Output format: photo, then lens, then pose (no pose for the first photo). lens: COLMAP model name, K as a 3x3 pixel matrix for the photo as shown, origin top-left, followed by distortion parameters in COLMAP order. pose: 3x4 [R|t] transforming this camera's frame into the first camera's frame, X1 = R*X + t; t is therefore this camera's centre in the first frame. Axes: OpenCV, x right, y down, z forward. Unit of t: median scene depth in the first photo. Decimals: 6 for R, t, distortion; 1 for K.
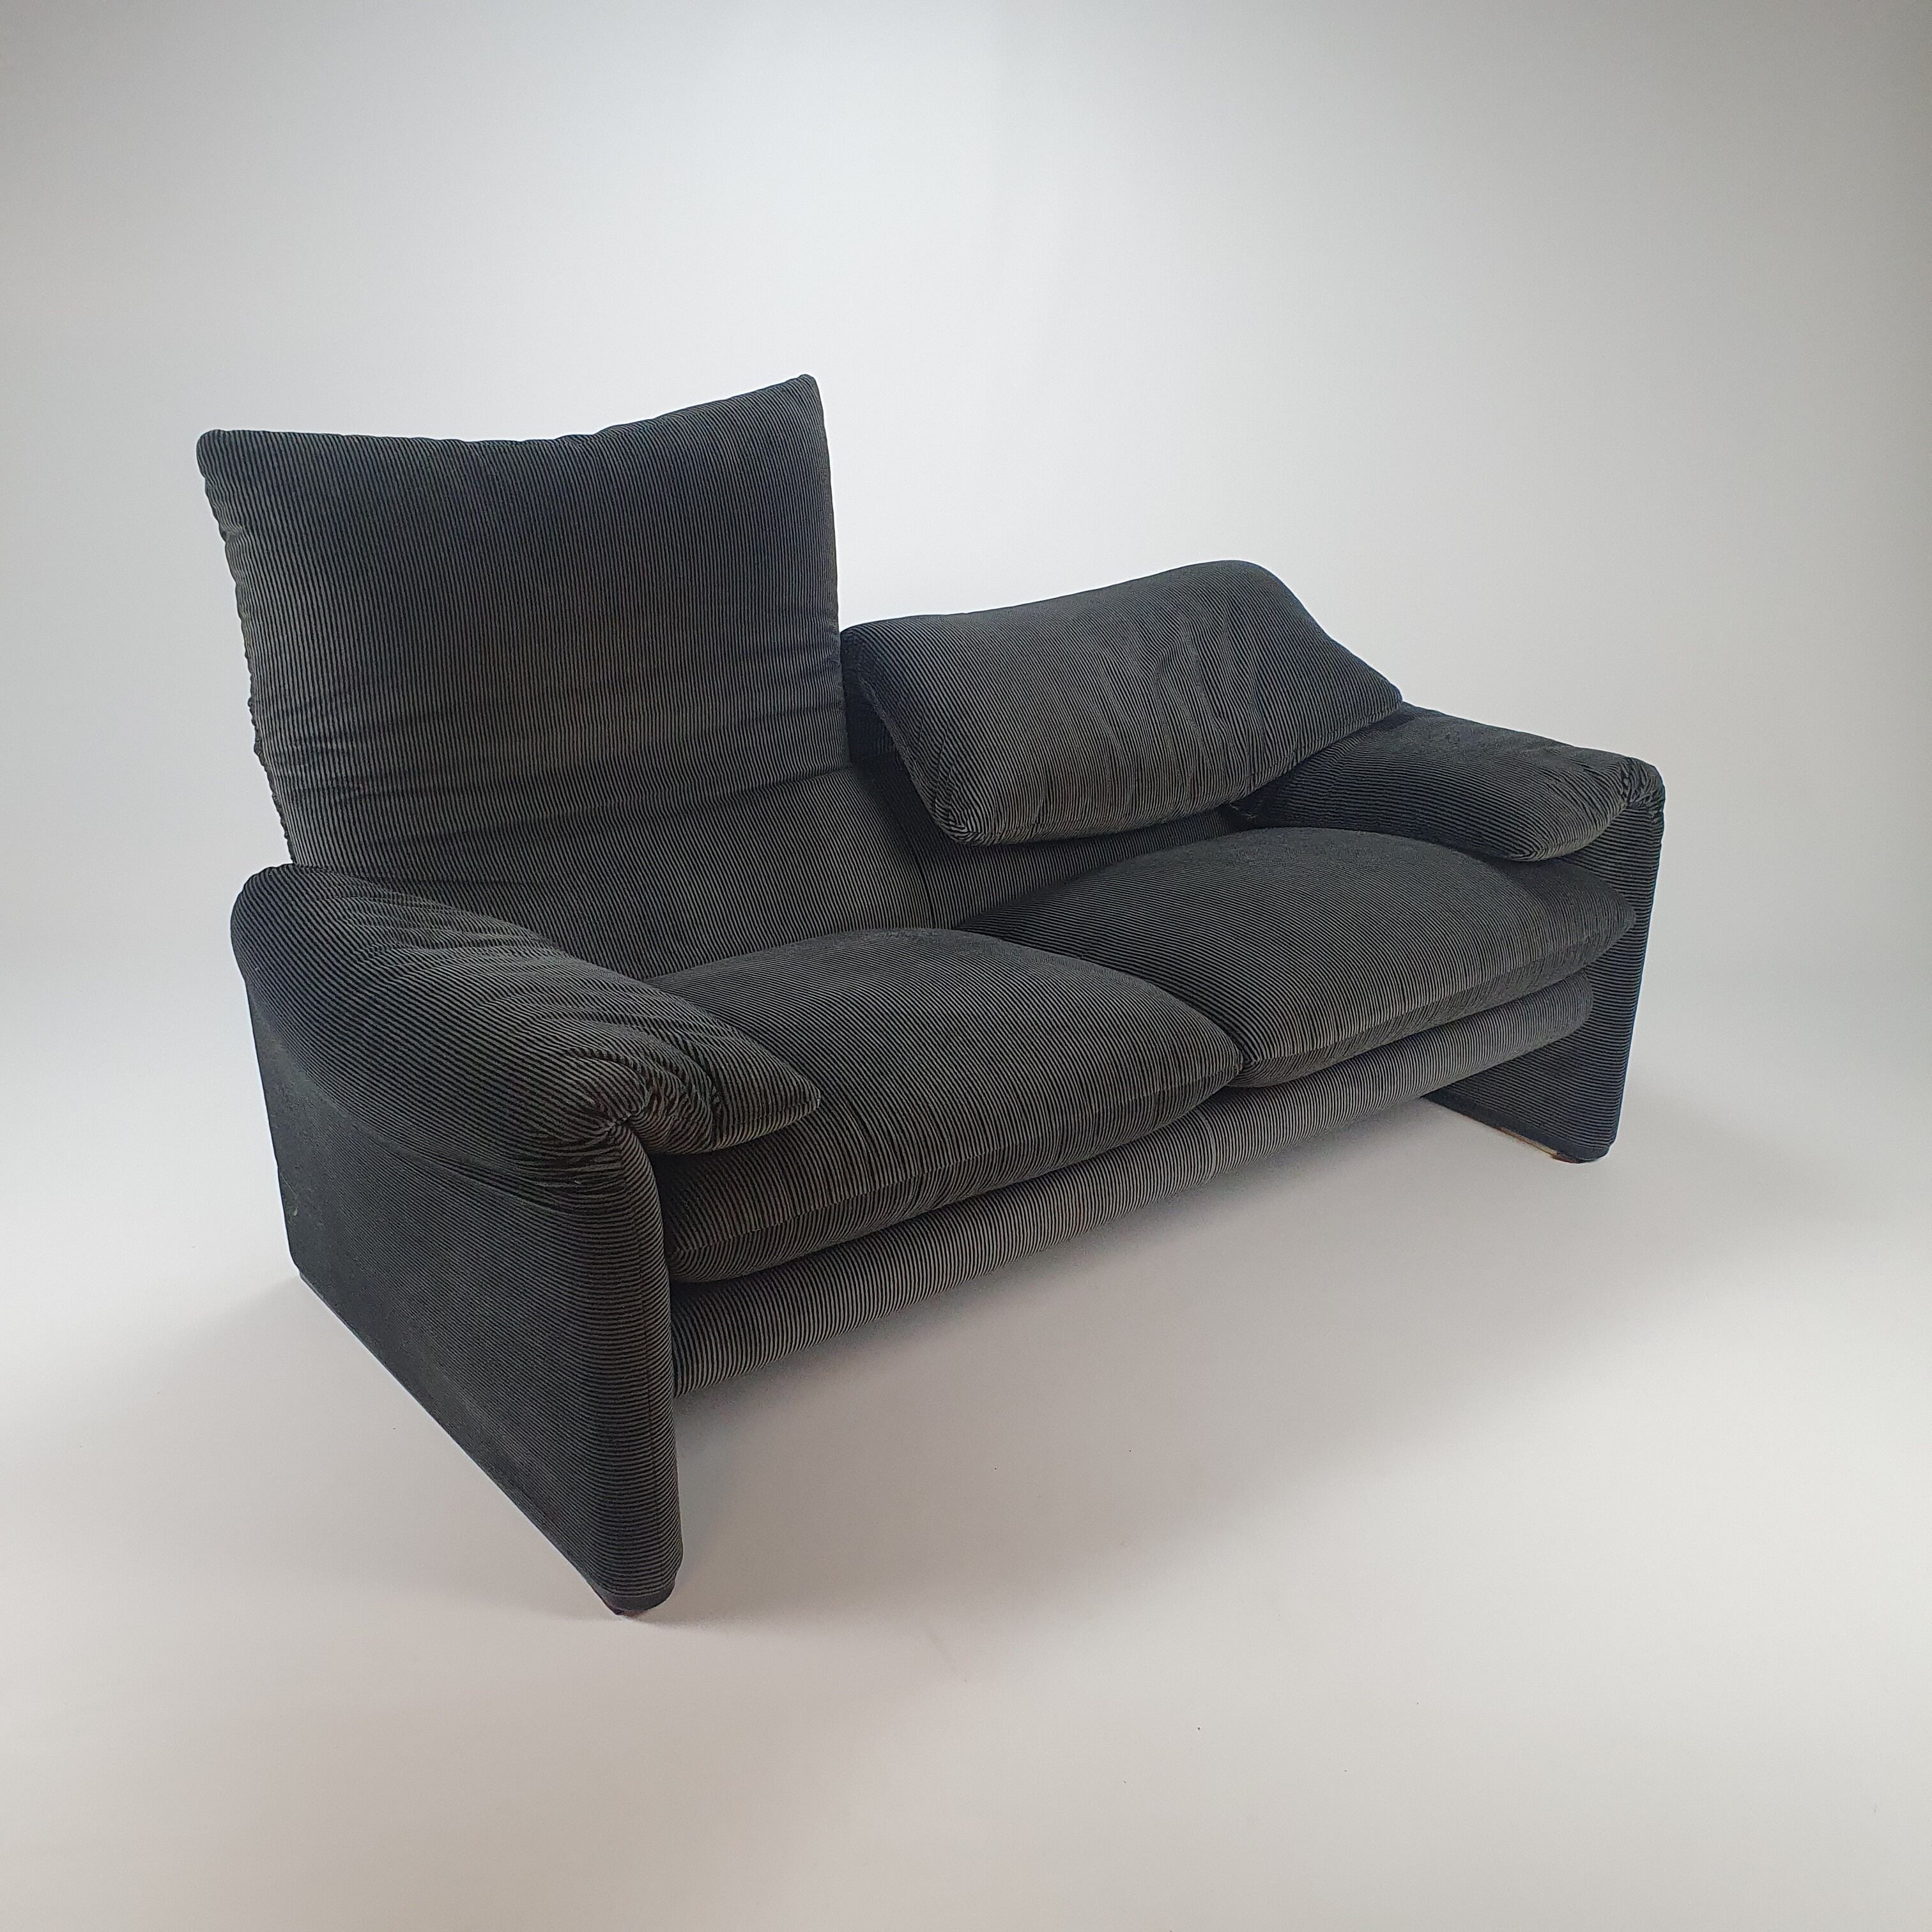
lens RADIAL K [[2011.5, 0, 968.6], [0, 2011.5, 1017.2], [0, 0, 1]] dist [0.185978, -0.676692]
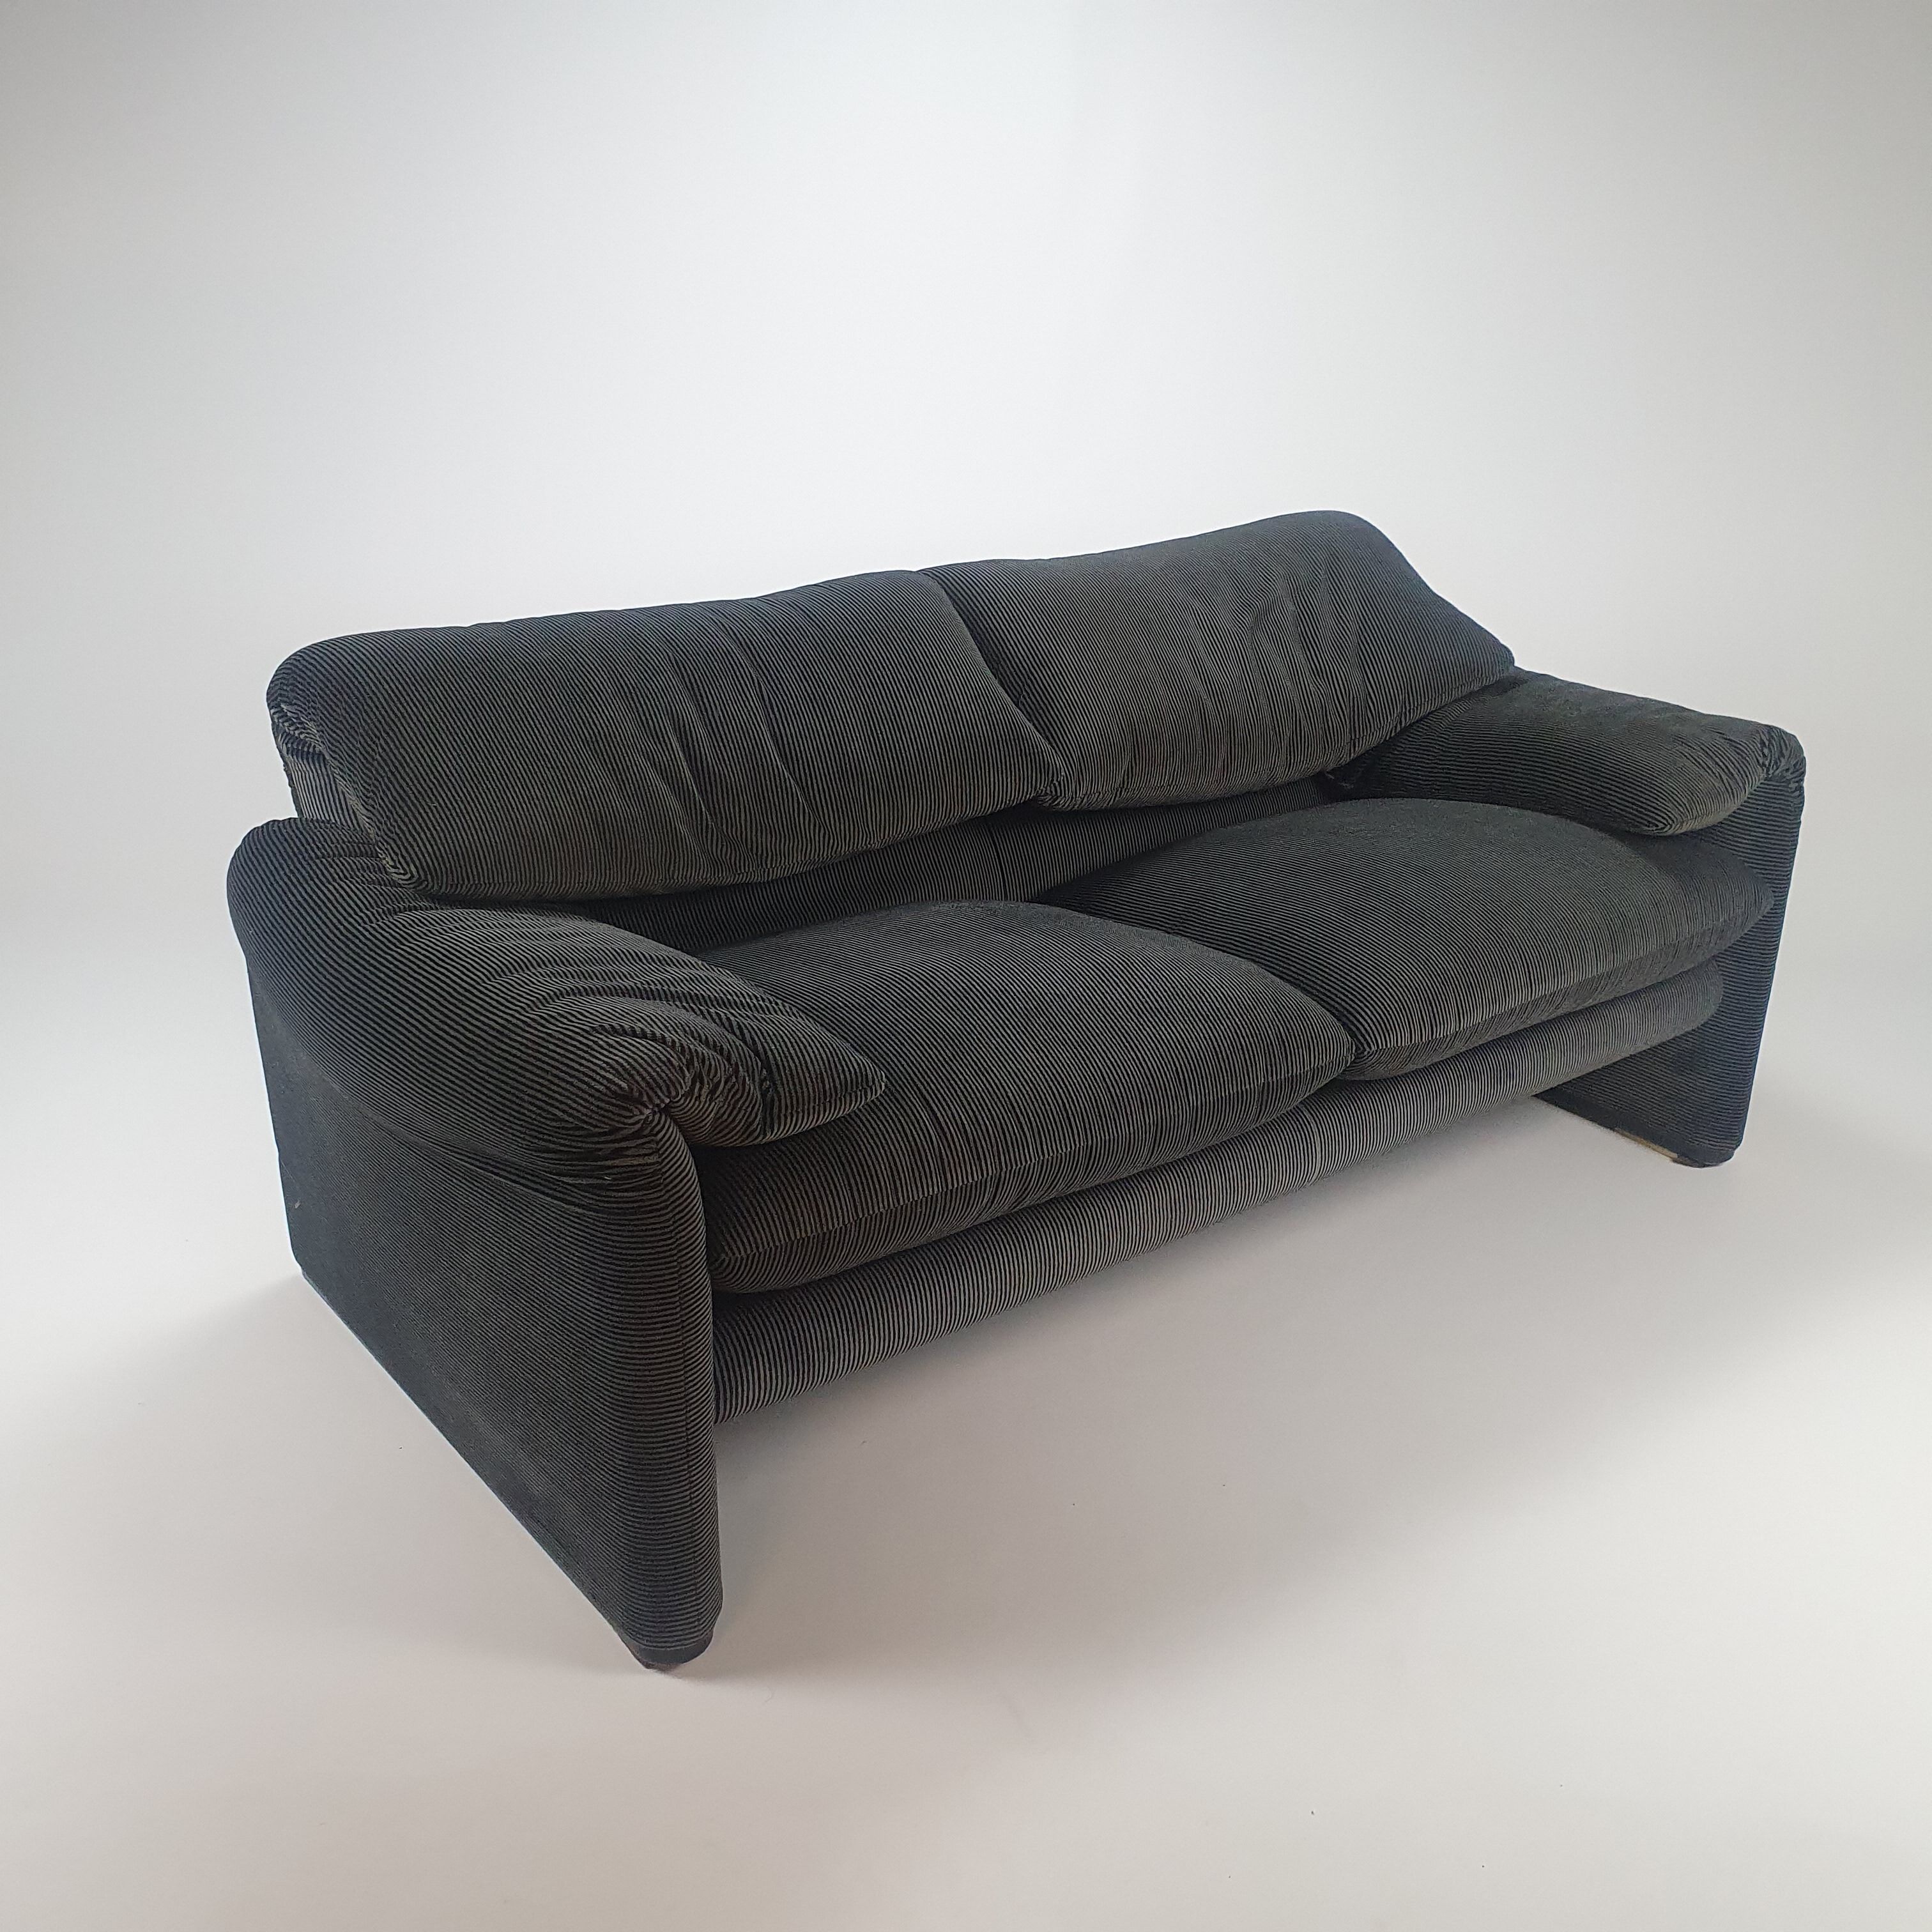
lens RADIAL K [[1973.3, 0, 1006.0], [0, 1973.3, 1011.2], [0, 0, 1]] dist [0.175600, -0.635350]
pose [[0.999918, 0.012805, 0.000308, -0.018945], [-0.012805, 0.999918, -0.000543, 0.006765], [-0.000315, 0.000539, 1.000000, 0.119238]]
